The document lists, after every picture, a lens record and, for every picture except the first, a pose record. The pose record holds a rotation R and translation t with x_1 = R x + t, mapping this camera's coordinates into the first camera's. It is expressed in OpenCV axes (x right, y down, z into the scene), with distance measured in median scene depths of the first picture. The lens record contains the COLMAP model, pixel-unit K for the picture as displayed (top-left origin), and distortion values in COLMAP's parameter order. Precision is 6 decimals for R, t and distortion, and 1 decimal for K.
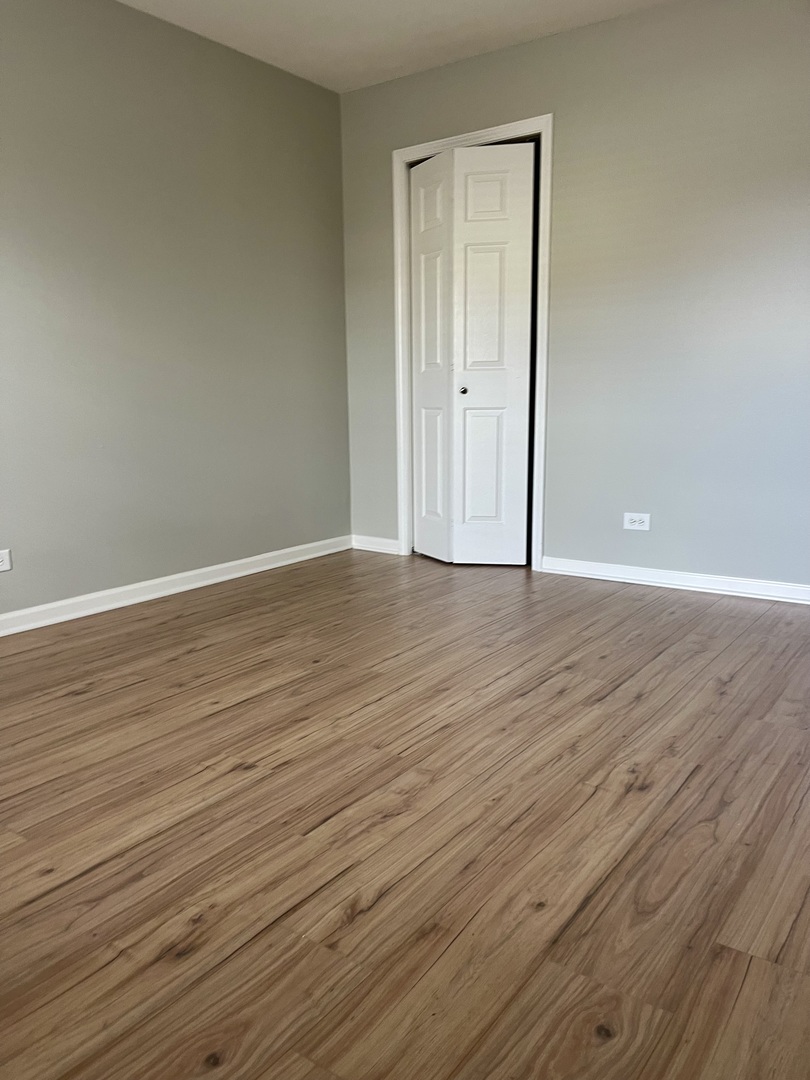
lens RADIAL K [[814.8, 0, 401.8], [0, 814.8, 559.1], [0, 0, 1]] dist [0.069617, -0.115588]
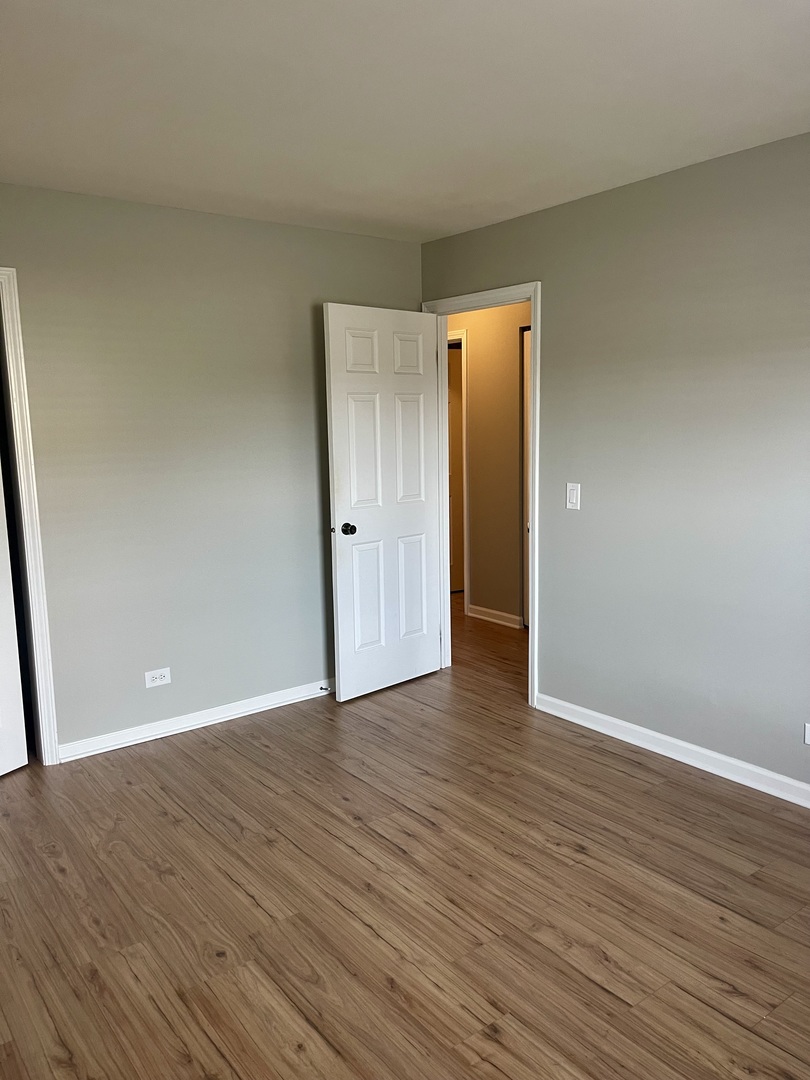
lens RADIAL K [[814.8, 0, 401.8], [0, 814.8, 559.1], [0, 0, 1]] dist [0.069617, -0.115588]
pose [[0.289734, -0.148251, 0.945556, -0.914498], [0.205464, 0.974533, 0.089837, -0.351632], [-0.934793, 0.168249, 0.312816, 0.590337]]
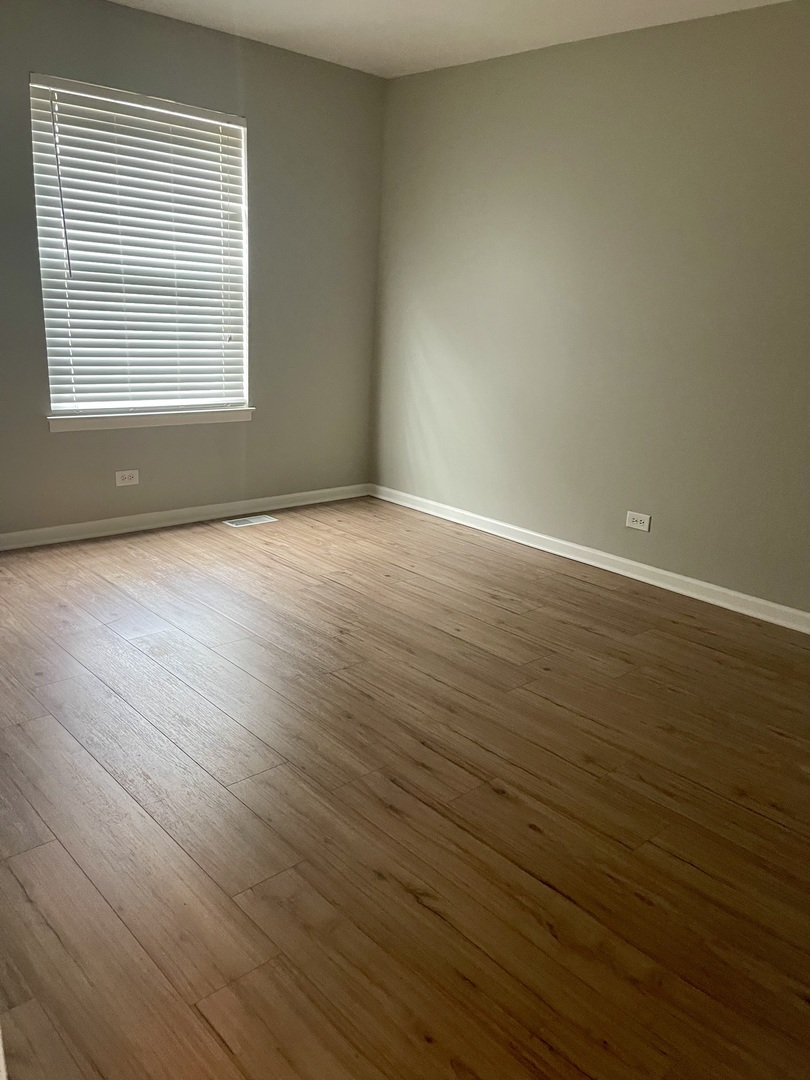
lens RADIAL K [[814.8, 0, 401.8], [0, 814.8, 559.1], [0, 0, 1]] dist [0.069617, -0.115588]
pose [[-0.191811, 0.301853, -0.933859, 1.039735], [-0.252449, 0.904335, 0.344162, -0.380378], [0.948408, 0.301766, -0.097259, 1.035277]]
